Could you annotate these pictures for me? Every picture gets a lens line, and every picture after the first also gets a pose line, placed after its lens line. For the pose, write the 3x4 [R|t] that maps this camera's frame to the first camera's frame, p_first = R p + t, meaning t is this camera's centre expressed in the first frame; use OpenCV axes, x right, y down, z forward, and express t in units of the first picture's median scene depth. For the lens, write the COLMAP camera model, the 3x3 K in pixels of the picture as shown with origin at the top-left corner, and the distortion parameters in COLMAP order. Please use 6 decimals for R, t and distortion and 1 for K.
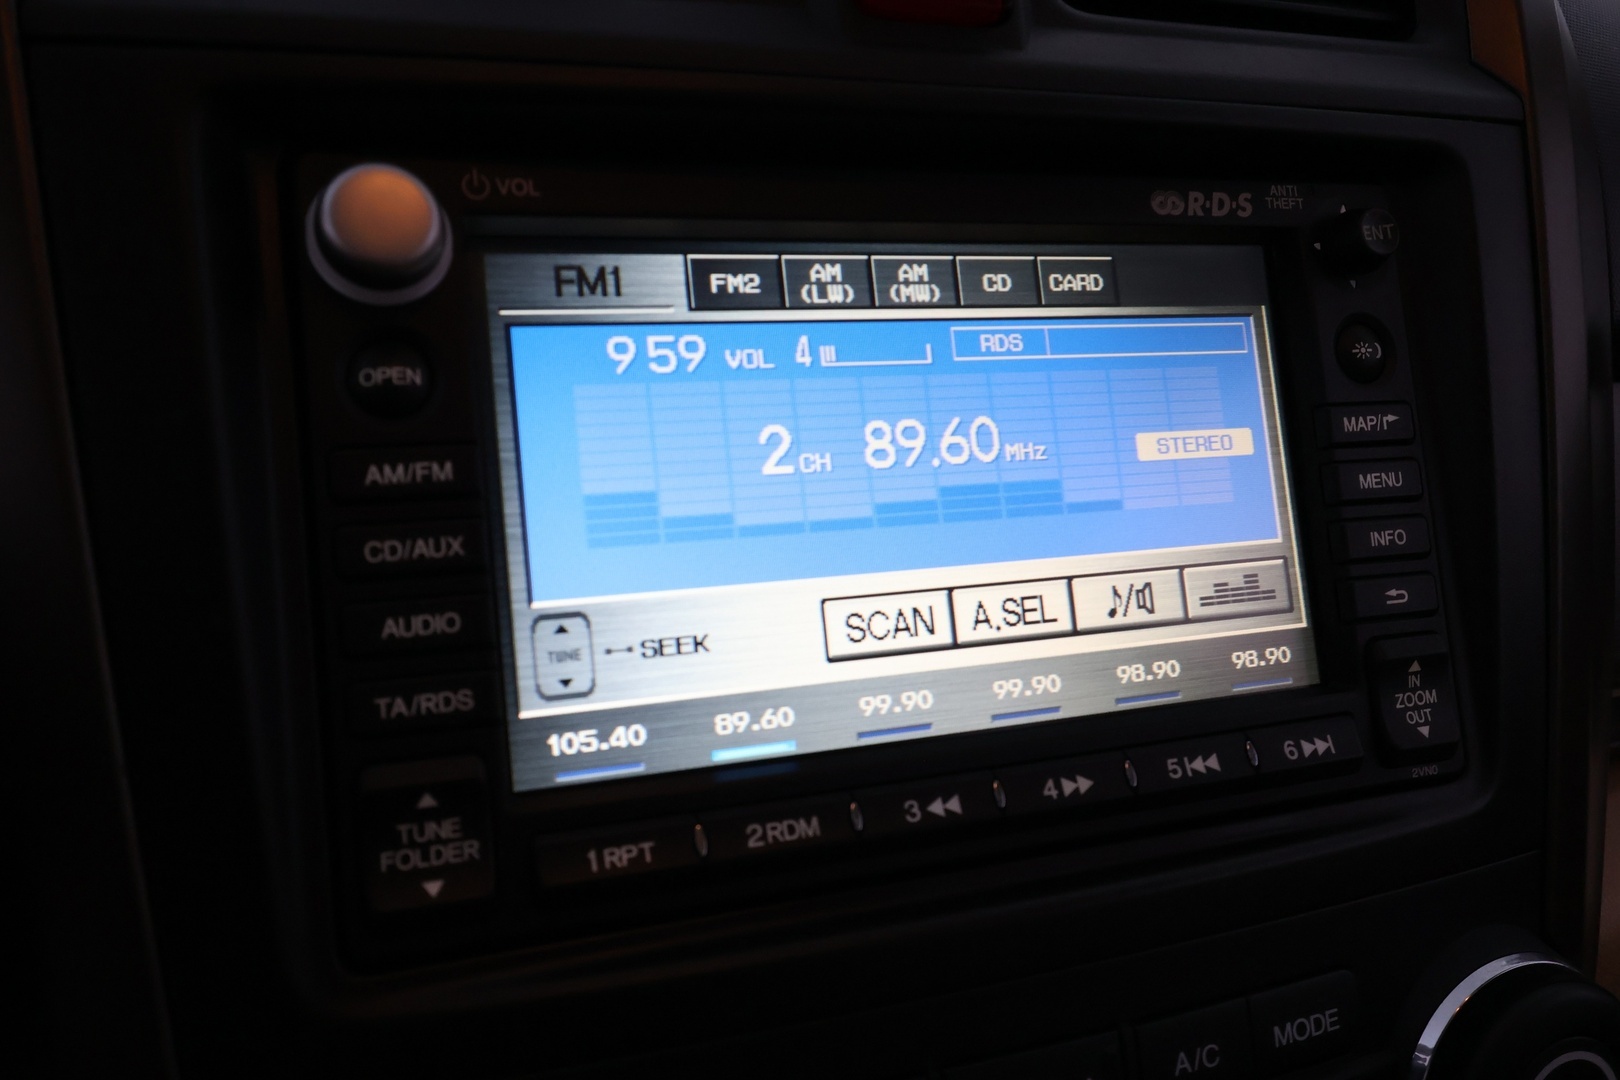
lens RADIAL K [[1280.2, 0, 819.0], [0, 1280.2, 549.2], [0, 0, 1]] dist [0.000344, 0.008632]
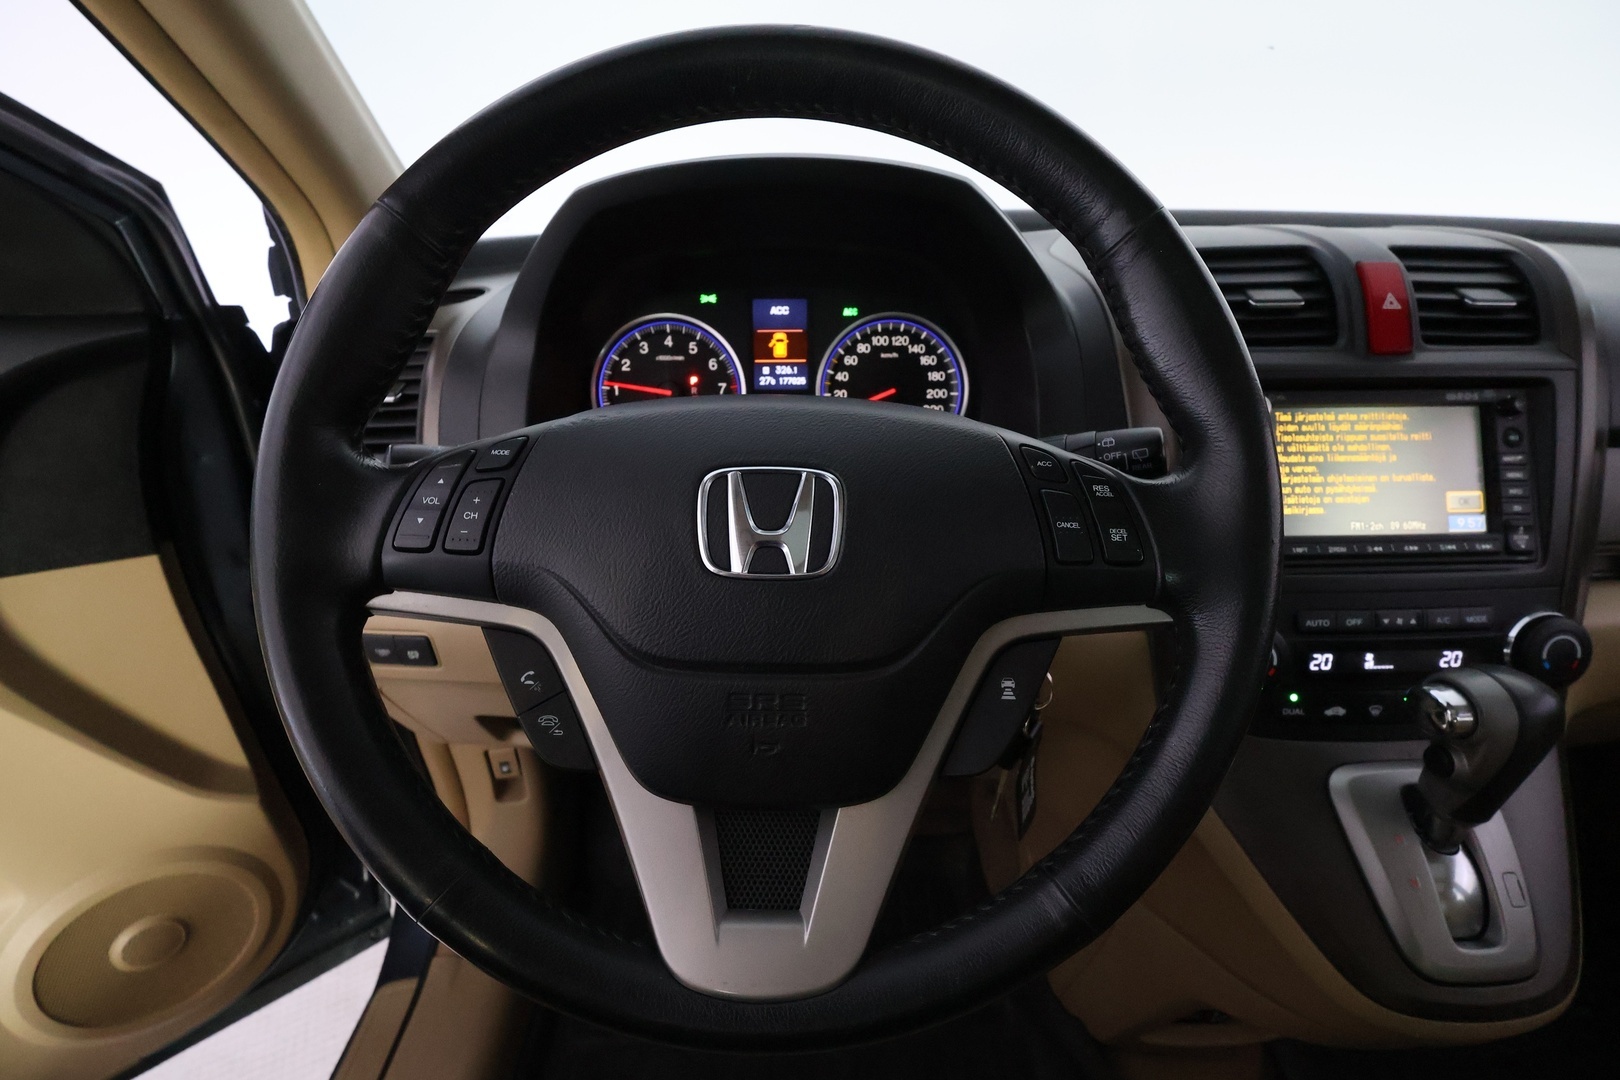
lens RADIAL K [[751.0, 0, 813.3], [0, 751.0, 539.5], [0, 0, 1]] dist [-0.004236, 0.001349]
pose [[0.950320, 0.069717, -0.303366, -0.823317], [-0.058837, 0.997259, 0.044871, 0.156808], [0.305662, -0.024793, 0.951817, -1.689511]]
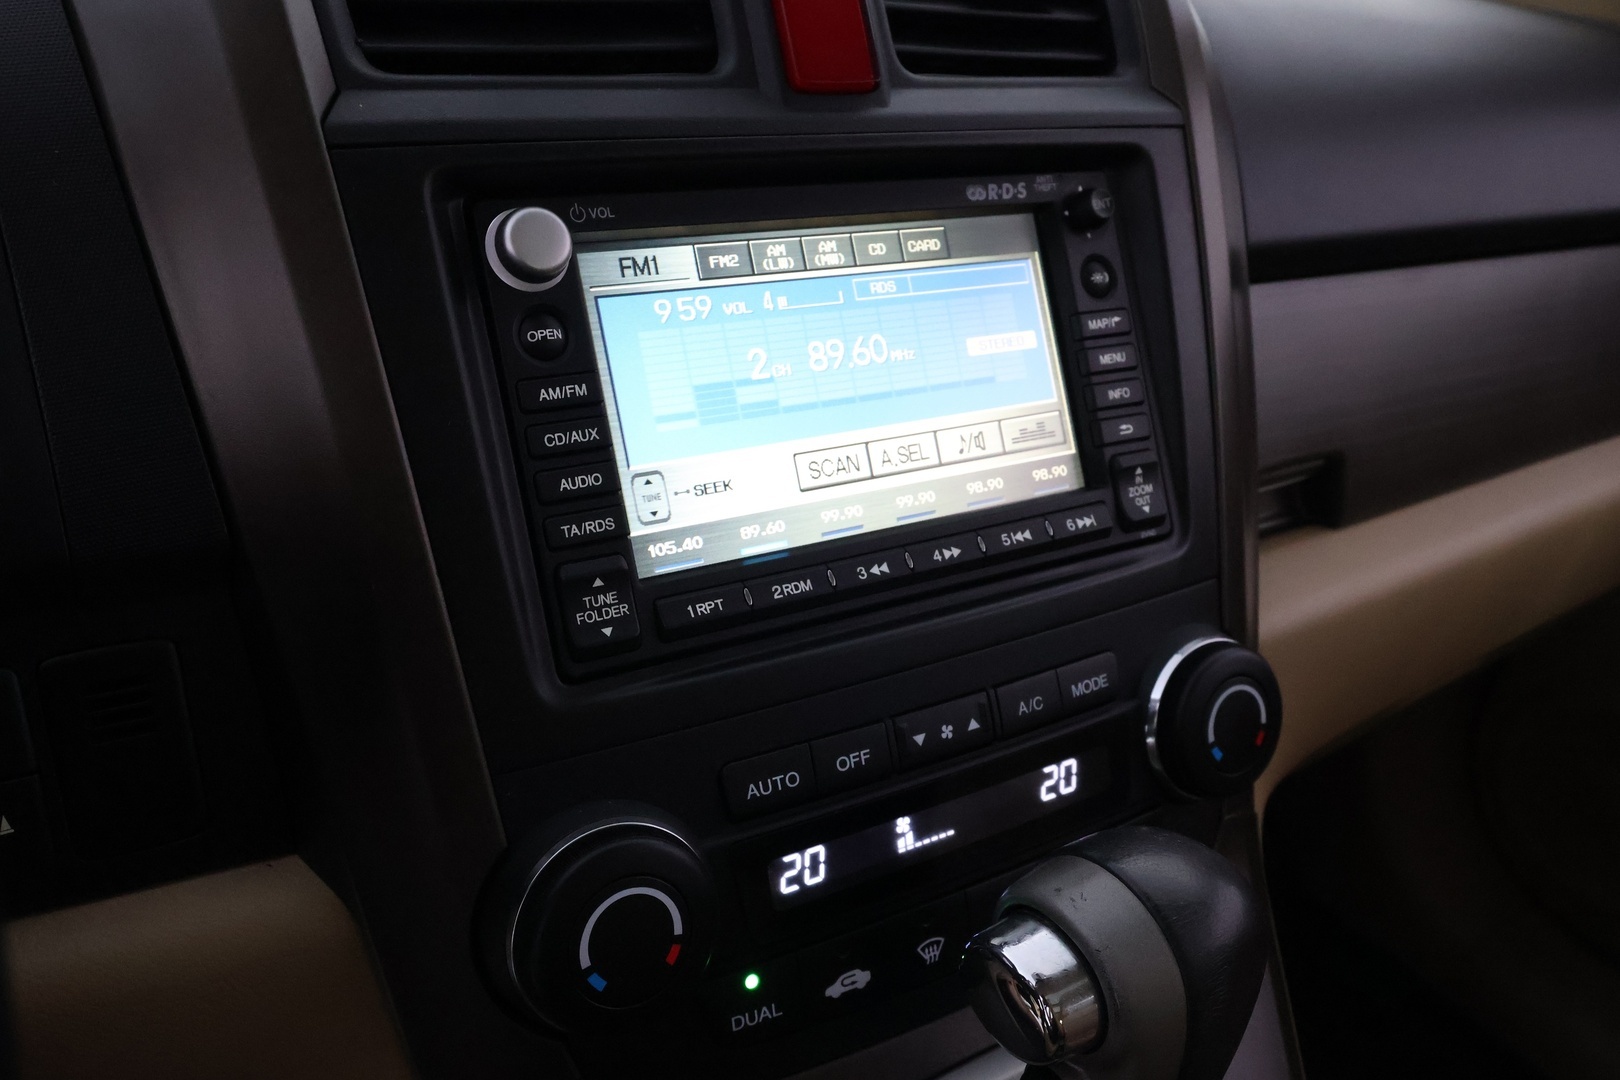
lens RADIAL K [[1280.2, 0, 825.1], [0, 1280.2, 548.1], [0, 0, 1]] dist [0.000344, 0.008632]
pose [[0.980971, -0.090889, 0.171568, -0.239666], [0.078116, 0.993746, 0.079797, 0.030035], [-0.177748, -0.064876, 0.981935, -0.595335]]
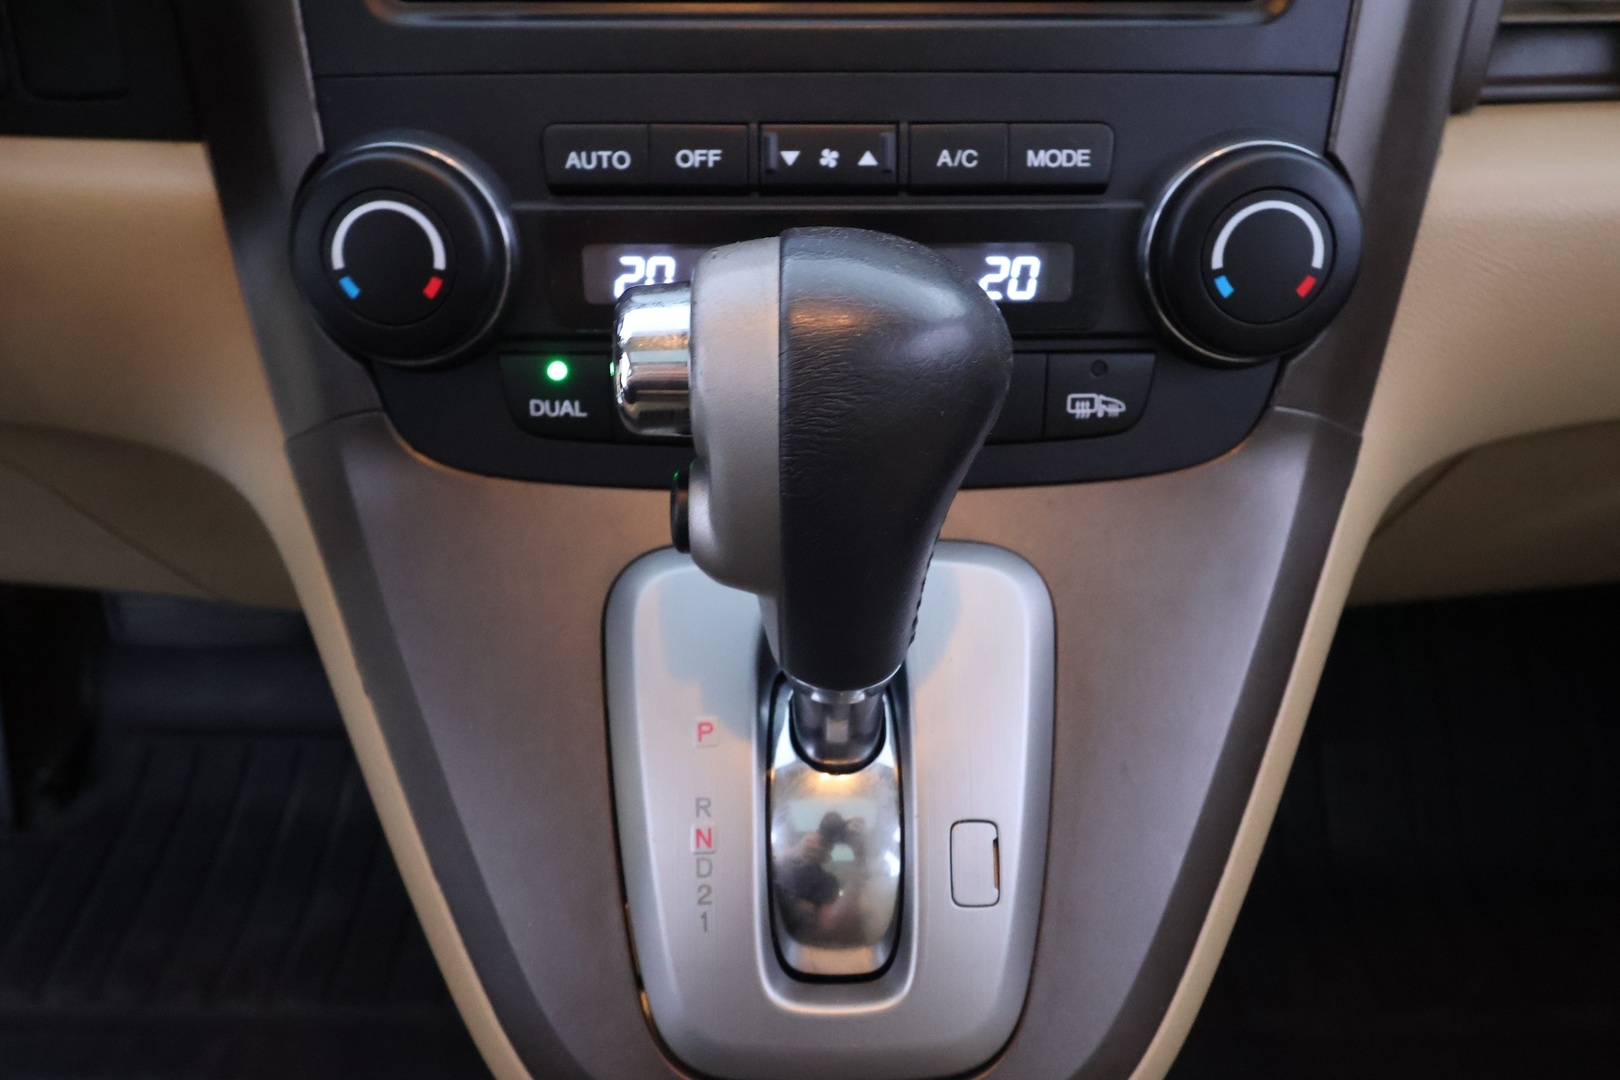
lens RADIAL K [[1280.2, 0, 825.4], [0, 1280.2, 542.9], [0, 0, 1]] dist [0.000344, 0.008632]
pose [[0.938606, 0.143494, -0.313732, 0.633905], [-0.069825, 0.969588, 0.234571, 0.469156], [0.337850, -0.198264, 0.920081, -0.403252]]
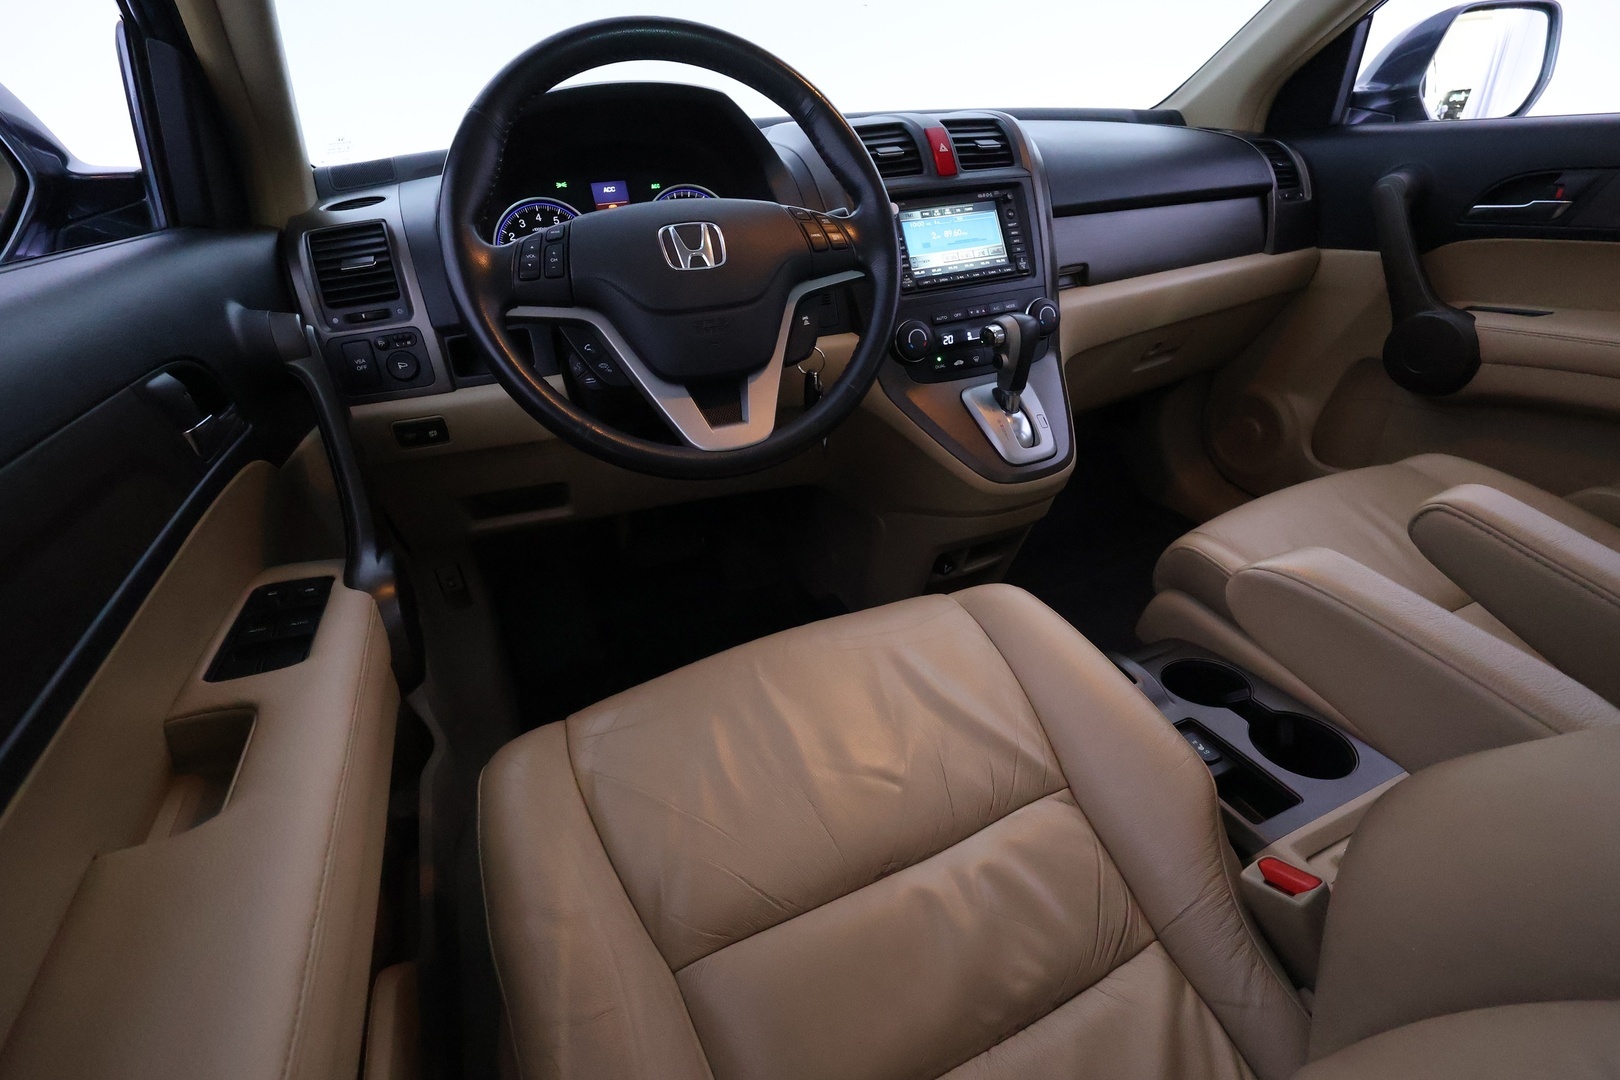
lens RADIAL K [[751.0, 0, 817.1], [0, 751.0, 537.2], [0, 0, 1]] dist [-0.004236, 0.001349]
pose [[0.989402, -0.144250, 0.016610, -1.026313], [0.141218, 0.982547, 0.121077, 1.020291], [-0.033785, -0.117448, 0.992504, -3.534873]]
